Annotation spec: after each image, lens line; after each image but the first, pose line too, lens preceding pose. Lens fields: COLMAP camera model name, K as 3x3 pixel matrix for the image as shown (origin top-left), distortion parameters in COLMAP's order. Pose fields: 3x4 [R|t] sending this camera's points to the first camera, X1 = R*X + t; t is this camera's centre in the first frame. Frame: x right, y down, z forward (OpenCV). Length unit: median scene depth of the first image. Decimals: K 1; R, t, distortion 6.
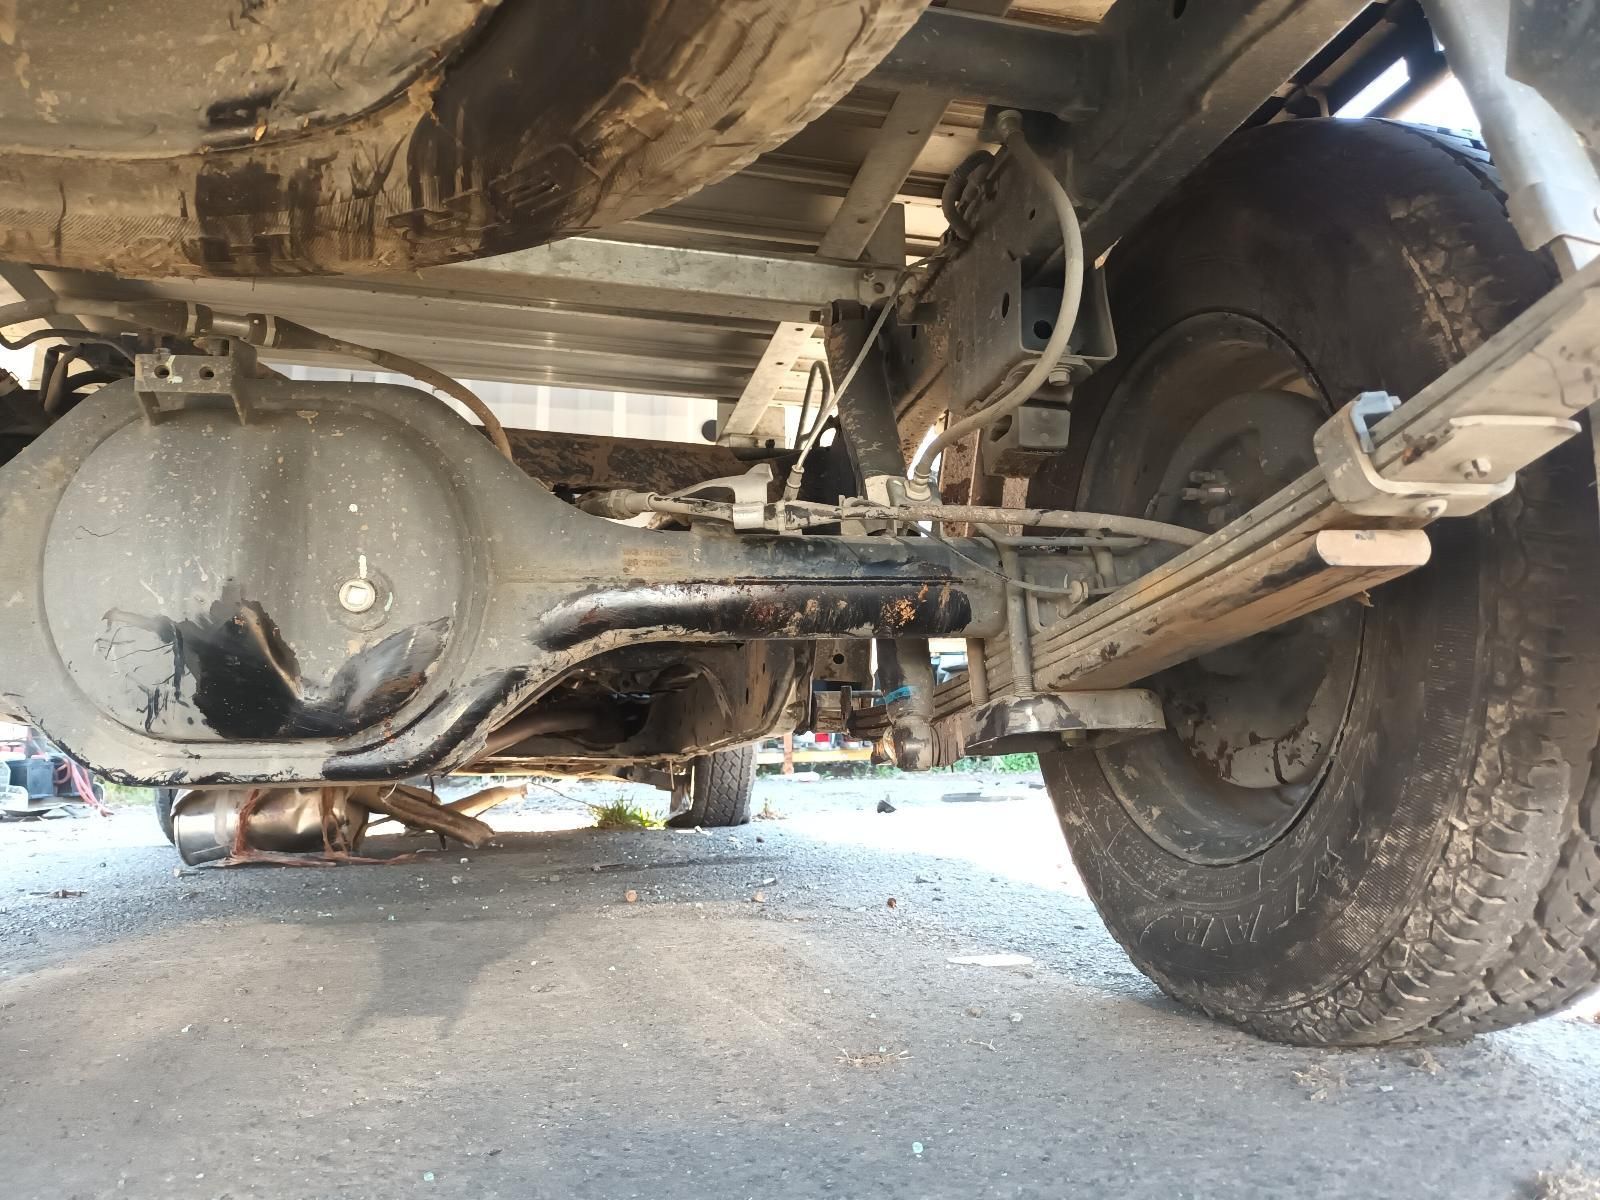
lens RADIAL K [[1199.8, 0, 804.5], [0, 1199.8, 608.2], [0, 0, 1]] dist [0.047632, -0.087385]
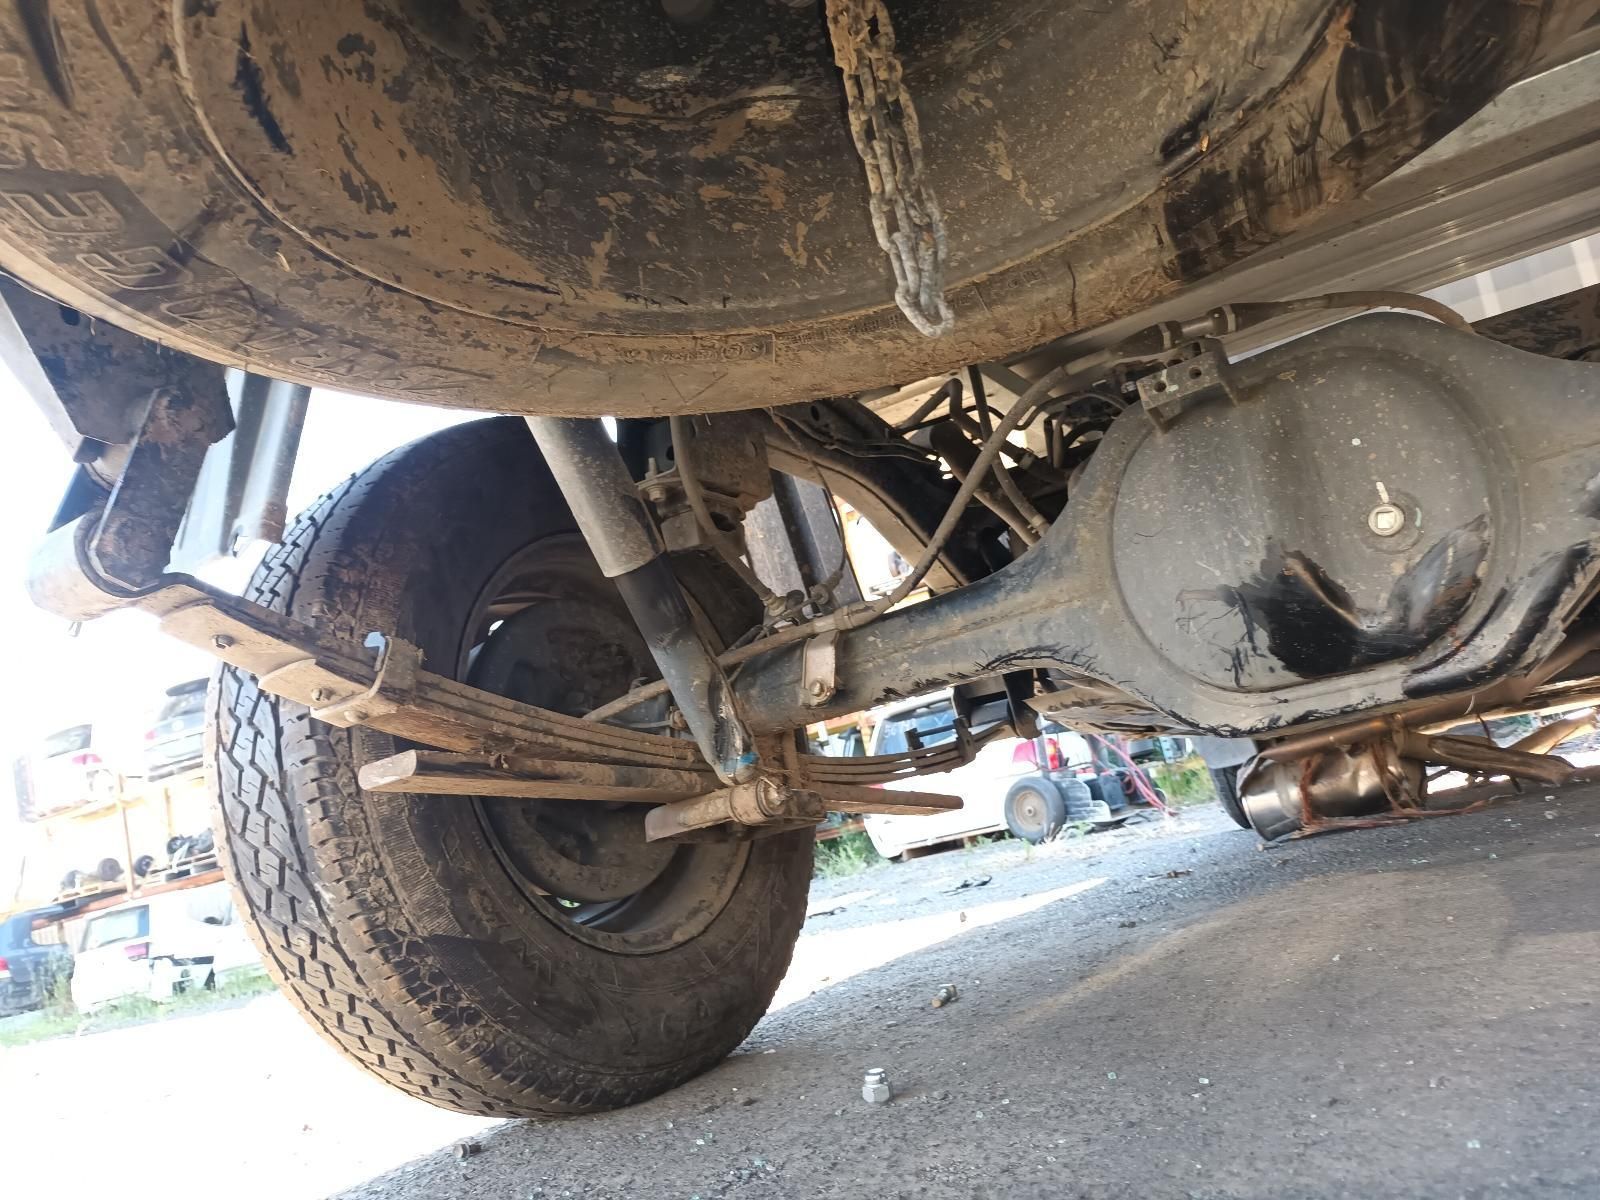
lens RADIAL K [[1199.8, 0, 804.5], [0, 1199.8, 608.2], [0, 0, 1]] dist [0.047632, -0.087385]
pose [[0.683392, -0.254032, -0.684429, -0.019733], [0.262443, 0.960320, -0.094387, 0.028550], [0.681248, -0.115120, 0.722944, -0.099681]]
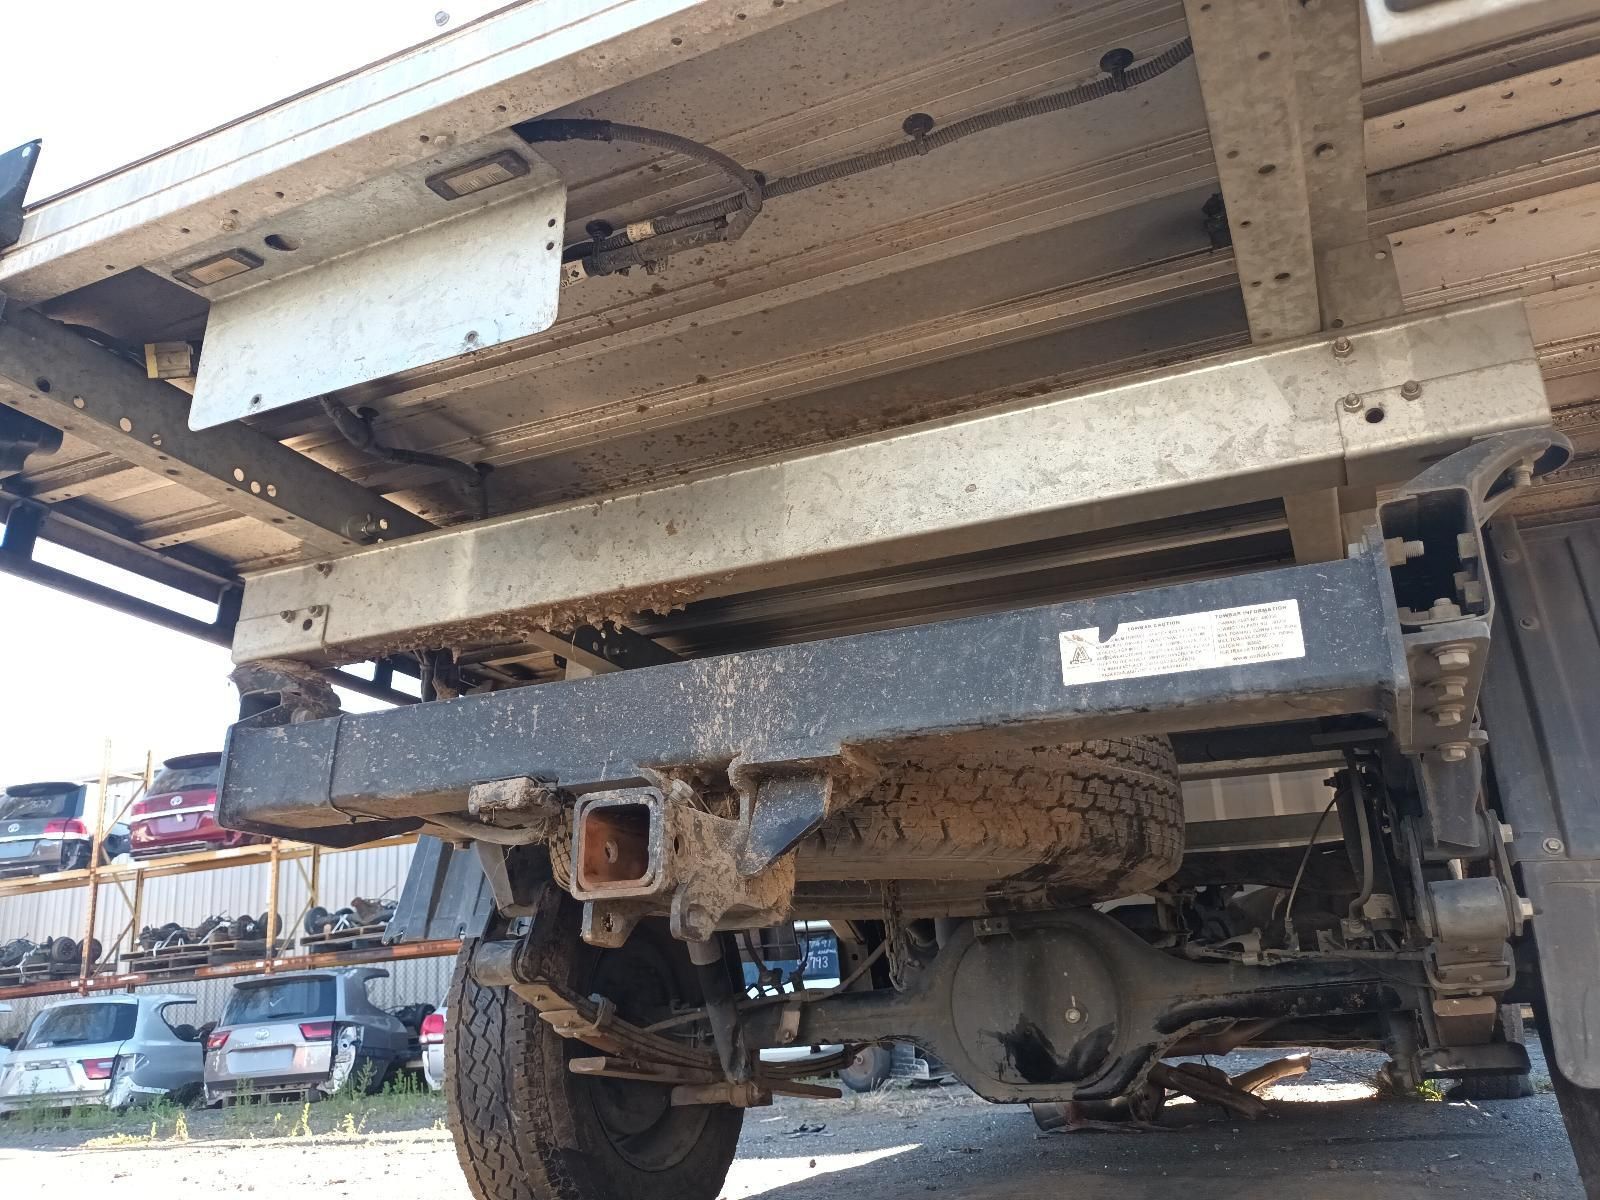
lens RADIAL K [[1208.0, 0, 806.0], [0, 1208.0, 607.2], [0, 0, 1]] dist [-0.000685, -0.000232]
pose [[0.793742, -0.225171, -0.565041, 0.672442], [0.111611, 0.967100, -0.228608, -0.283206], [0.597927, 0.118391, 0.792759, -1.166974]]
